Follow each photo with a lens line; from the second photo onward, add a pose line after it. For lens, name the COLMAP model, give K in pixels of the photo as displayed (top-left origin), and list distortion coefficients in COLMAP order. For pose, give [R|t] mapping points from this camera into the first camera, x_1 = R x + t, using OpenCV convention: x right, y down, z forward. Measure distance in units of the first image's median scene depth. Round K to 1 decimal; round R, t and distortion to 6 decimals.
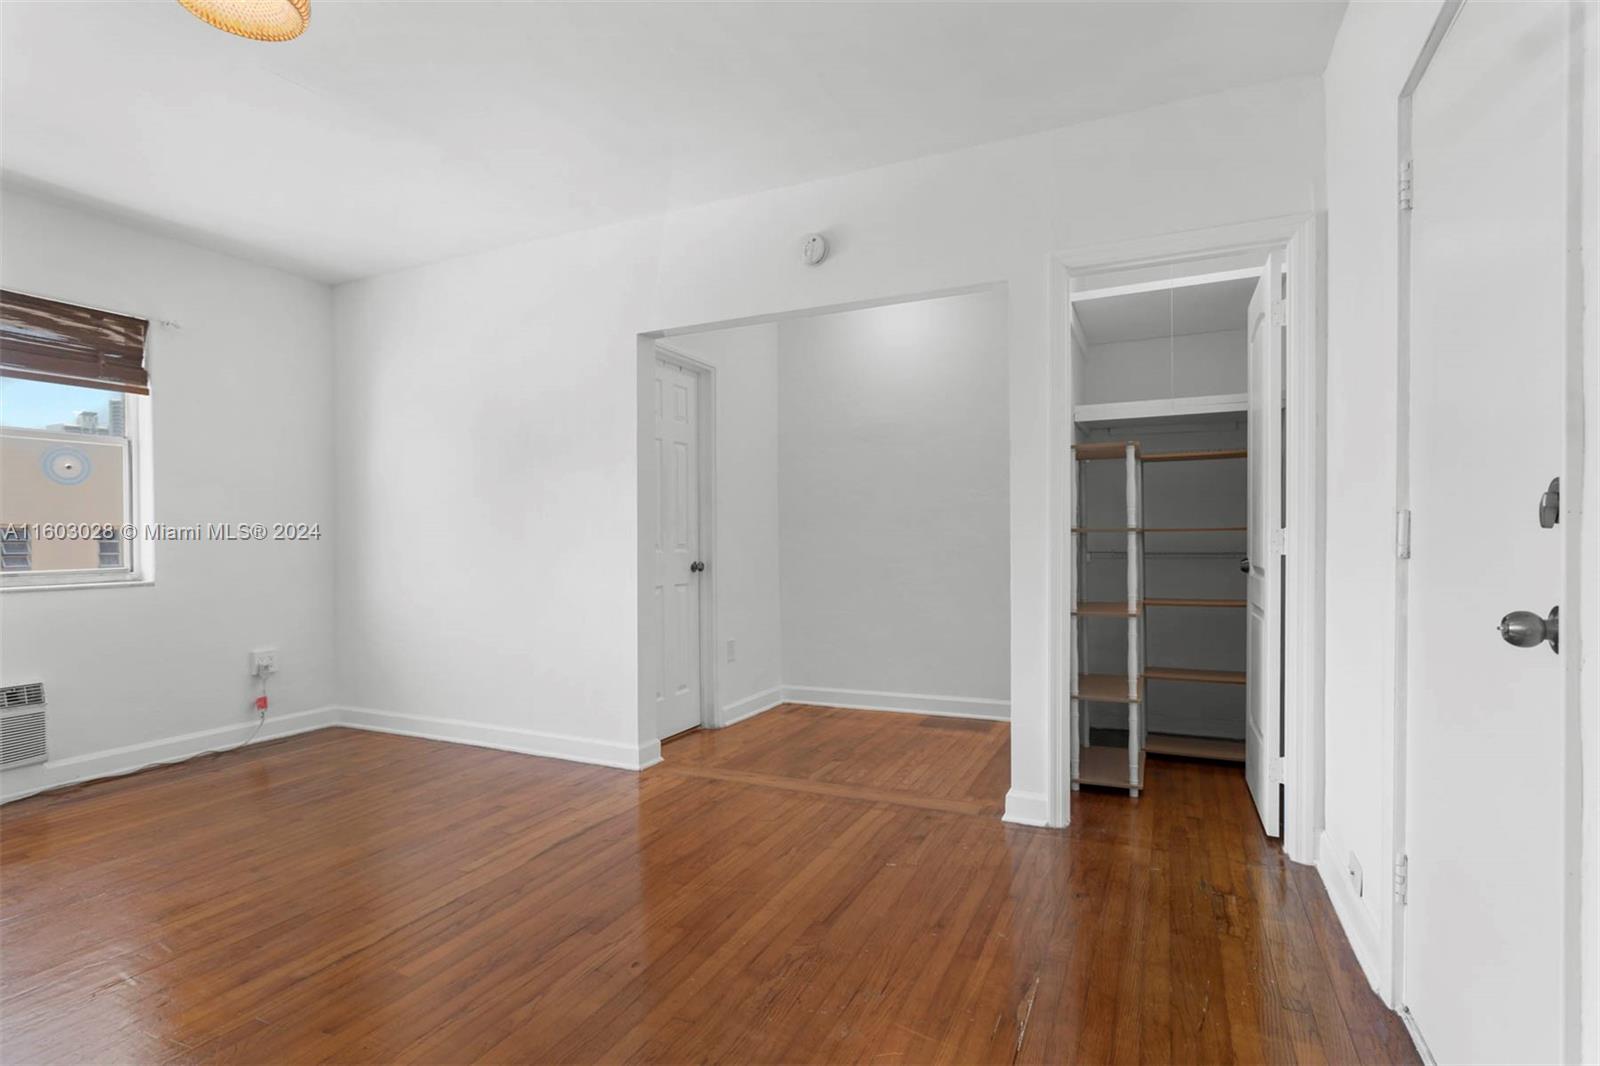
lens RADIAL K [[794.4, 0, 795.6], [0, 794.4, 547.8], [0, 0, 1]] dist [-0.010082, 0.005718]
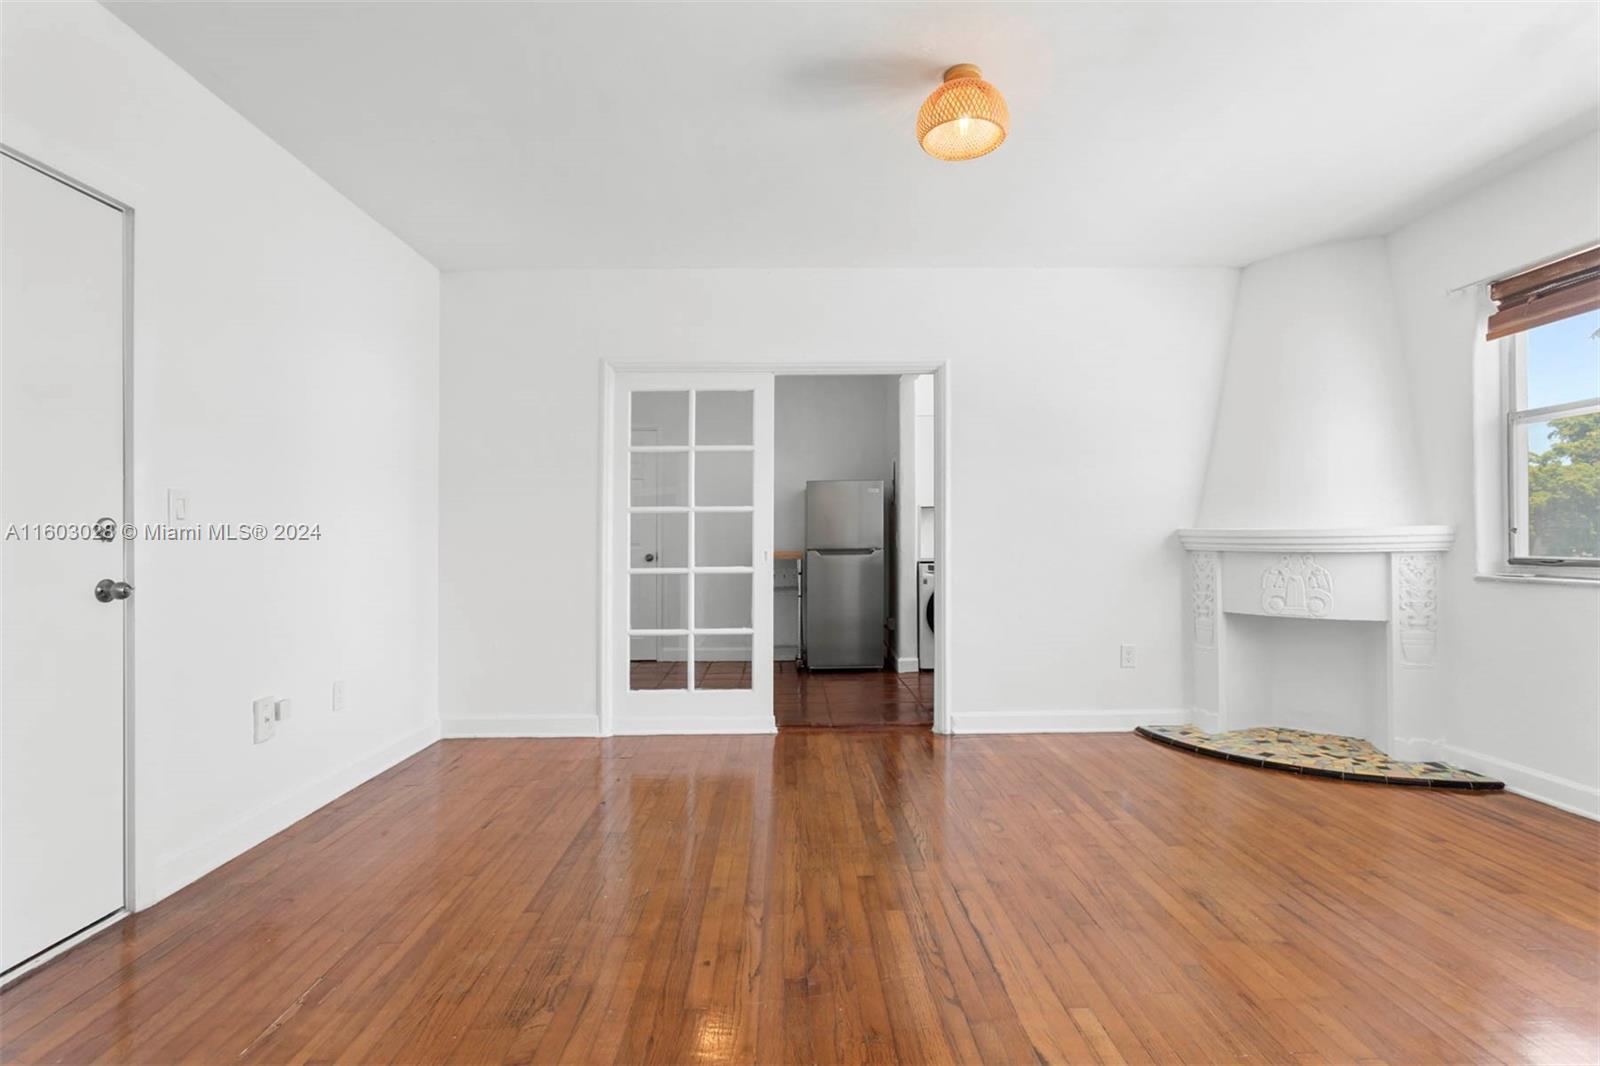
lens RADIAL K [[794.4, 0, 791.9], [0, 794.4, 542.9], [0, 0, 1]] dist [-0.010082, 0.005718]
pose [[-0.899795, 0.017933, -0.435944, 0.069606], [0.010282, 0.999749, 0.019904, -0.011442], [0.436191, 0.013427, -0.899754, 1.056604]]
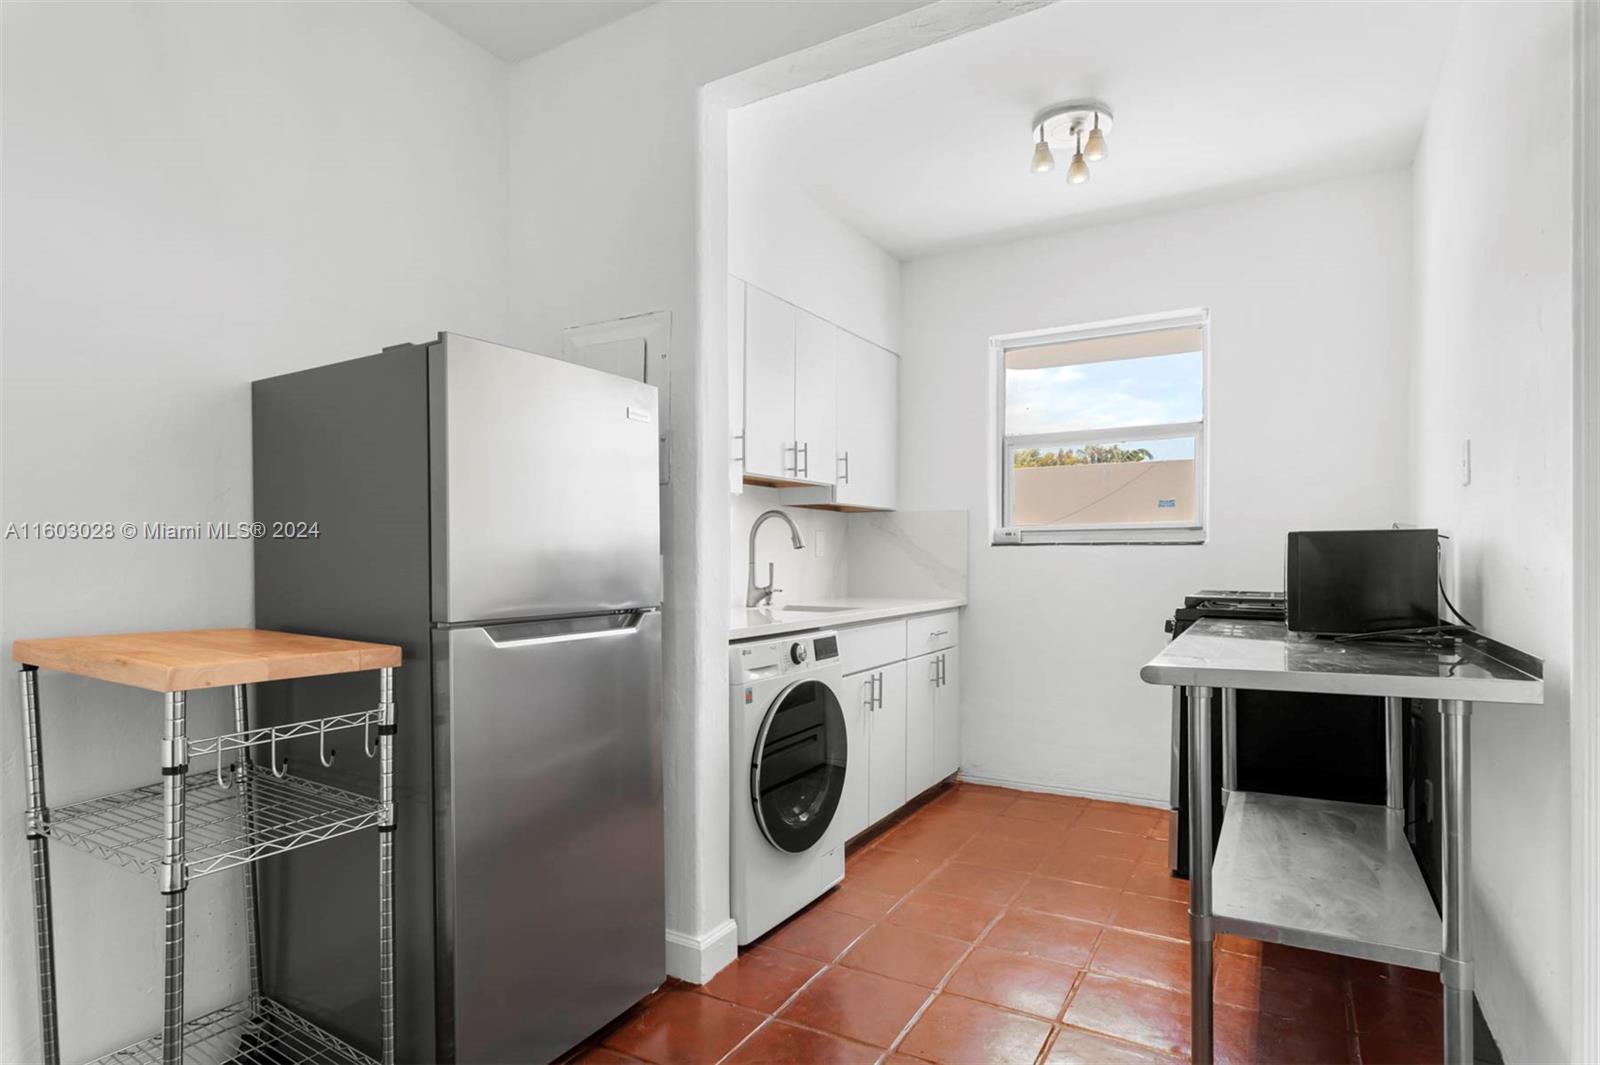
lens RADIAL K [[833.1, 0, 812.0], [0, 833.1, 559.2], [0, 0, 1]] dist [-0.001252, -0.000966]
pose [[-0.073639, 0.007387, -0.997258, -0.295534], [-0.011335, 0.999902, 0.008243, 0.000233], [0.997221, 0.011910, -0.073548, -0.221689]]
